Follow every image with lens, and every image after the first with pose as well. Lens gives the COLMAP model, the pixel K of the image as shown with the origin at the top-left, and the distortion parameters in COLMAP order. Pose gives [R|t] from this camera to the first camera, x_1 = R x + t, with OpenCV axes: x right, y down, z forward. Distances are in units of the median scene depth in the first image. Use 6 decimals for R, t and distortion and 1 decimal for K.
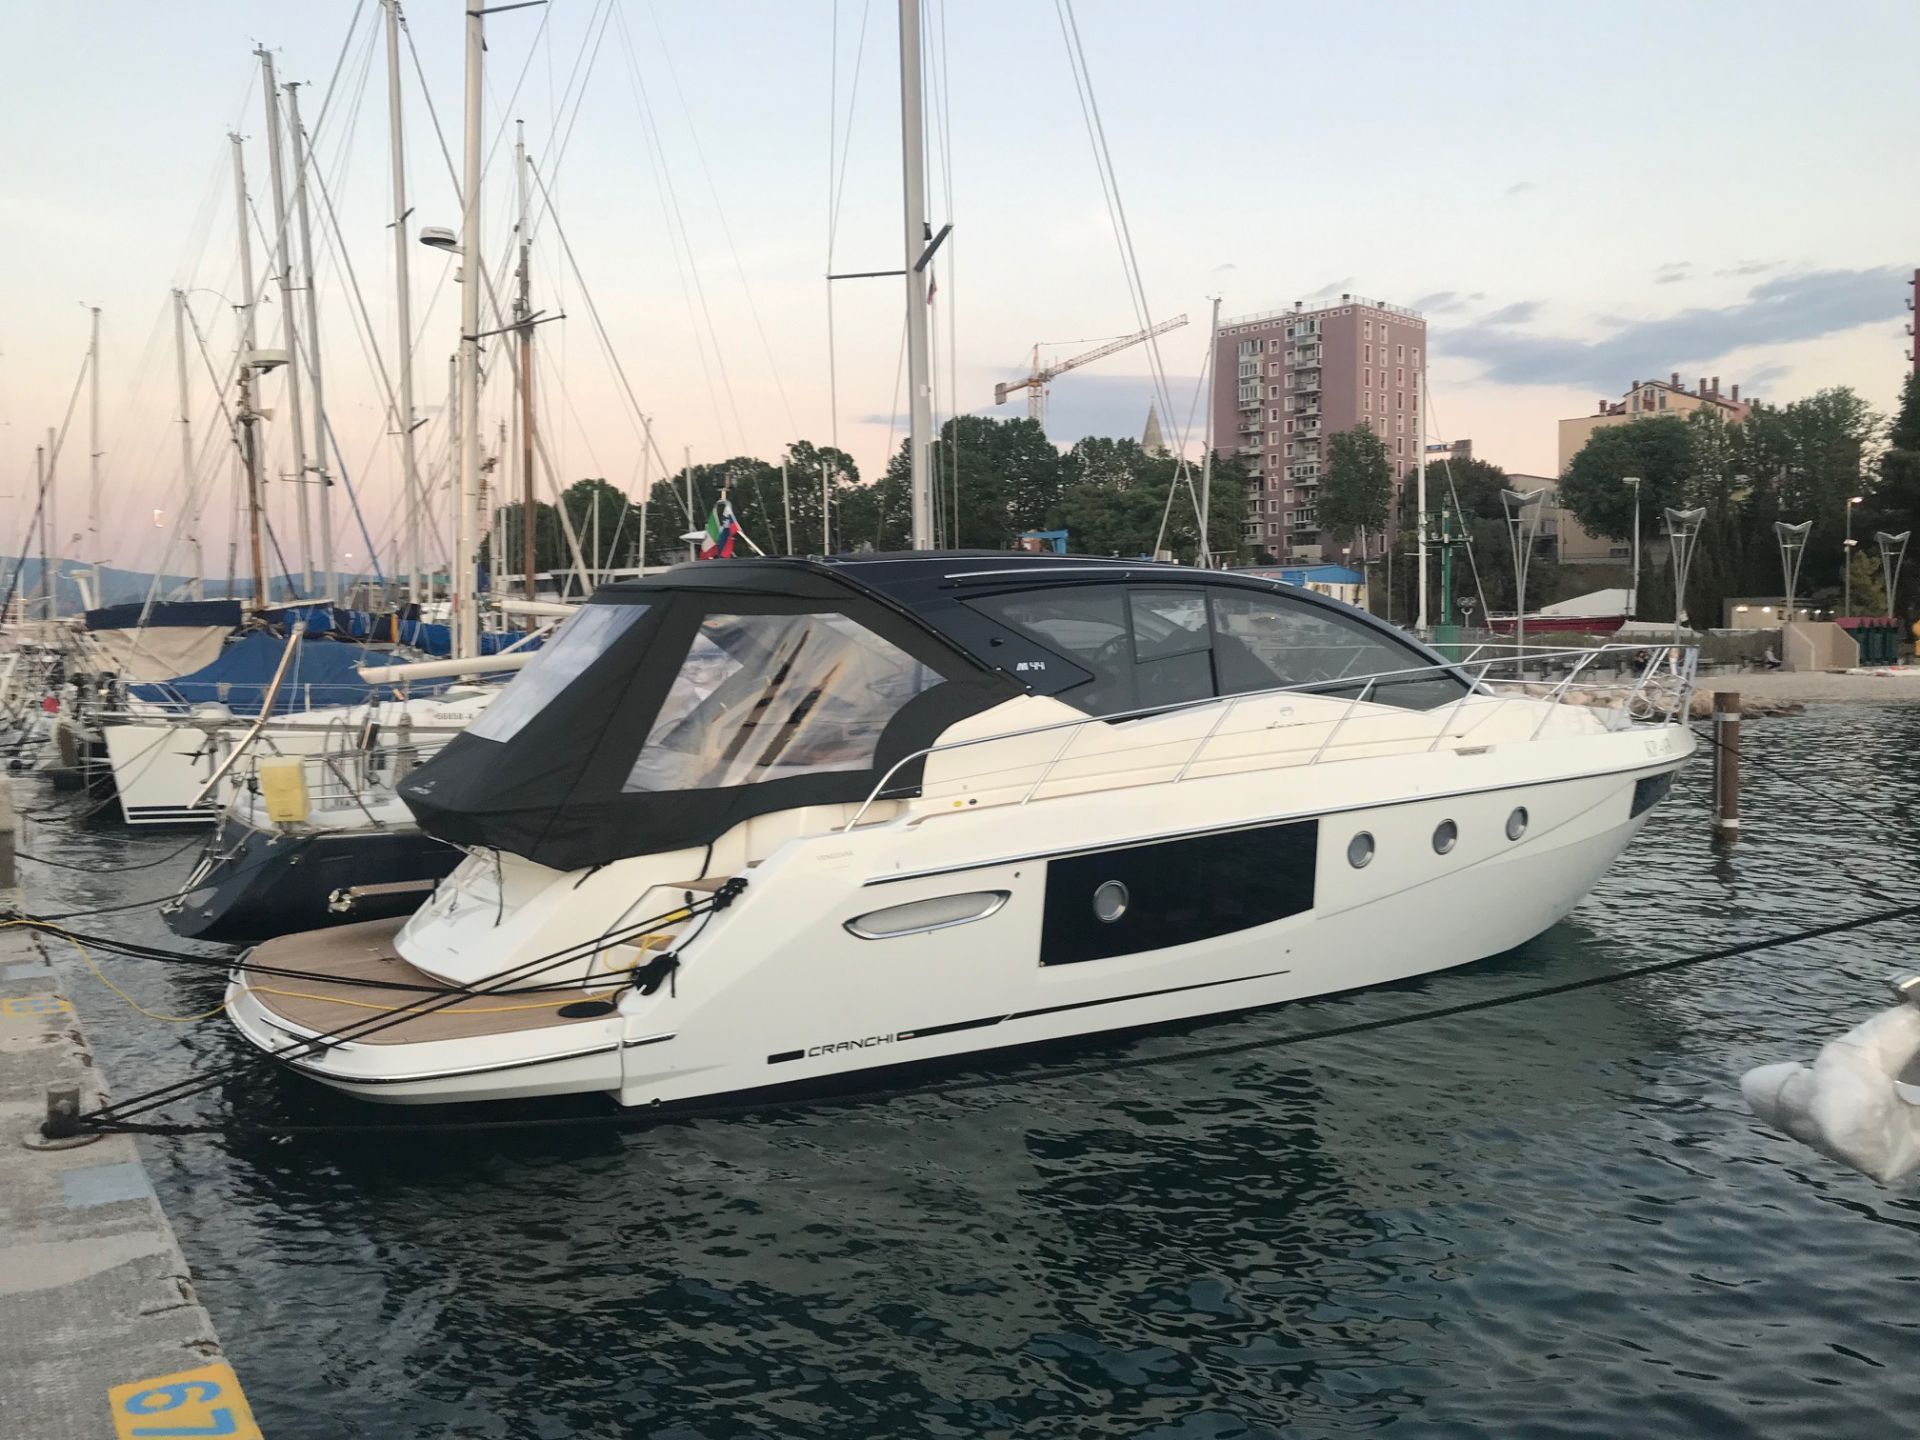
lens RADIAL K [[1638.3, 0, 976.2], [0, 1638.3, 685.8], [0, 0, 1]] dist [0.035881, -0.008210]
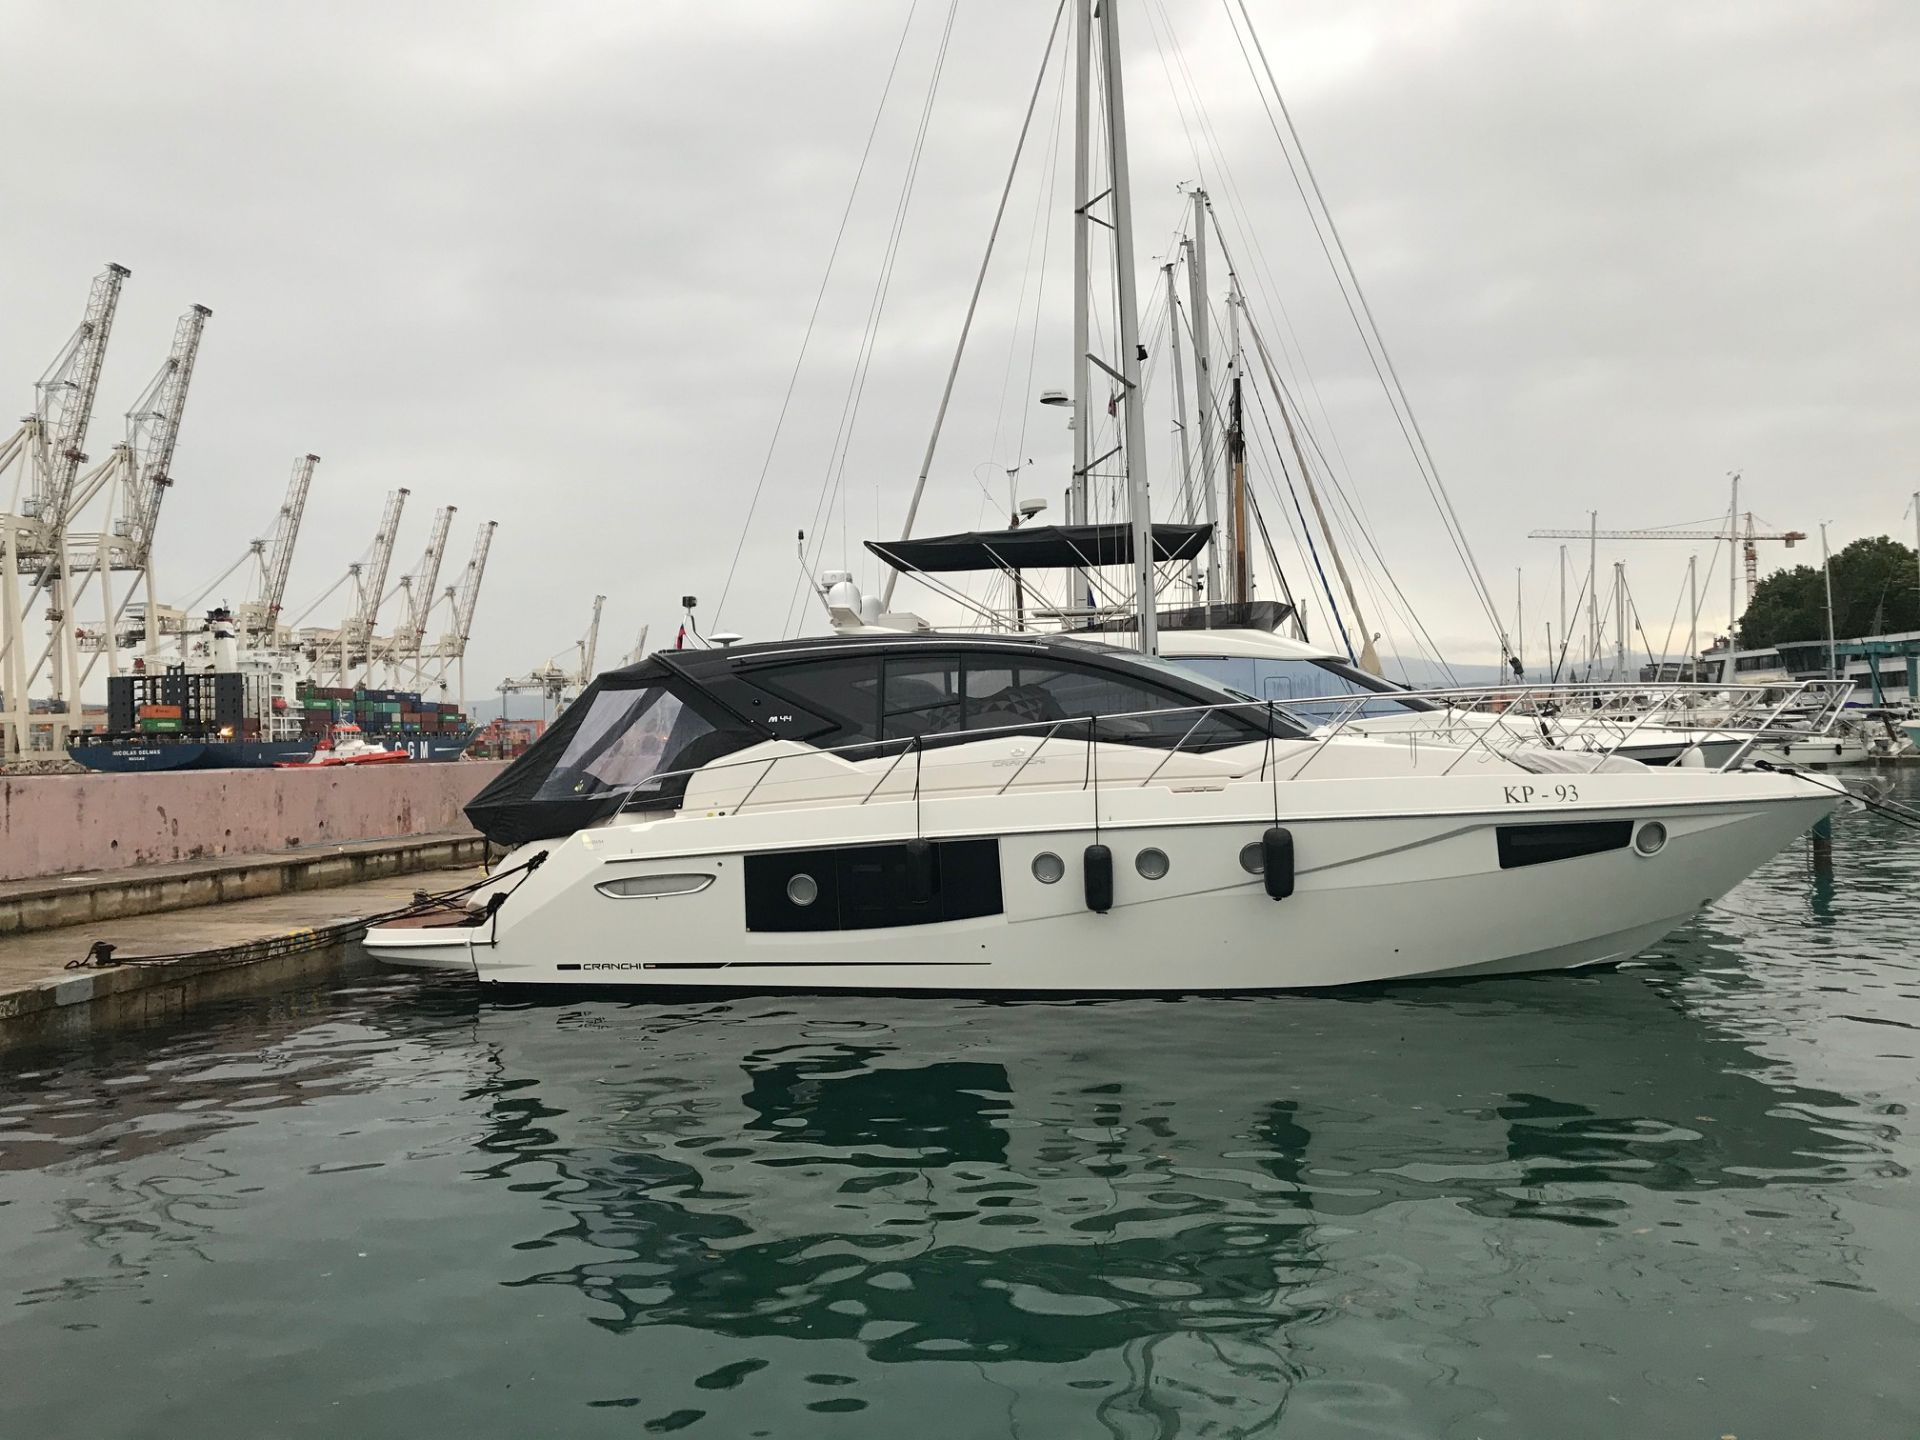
lens RADIAL K [[1638.3, 0, 966.9], [0, 1638.3, 707.3], [0, 0, 1]] dist [0.035881, -0.008210]
pose [[0.711254, -0.026281, -0.702444, 0.755078], [-0.002490, 0.999200, -0.039905, 0.021770], [0.702931, 0.030132, 0.710620, 0.077198]]
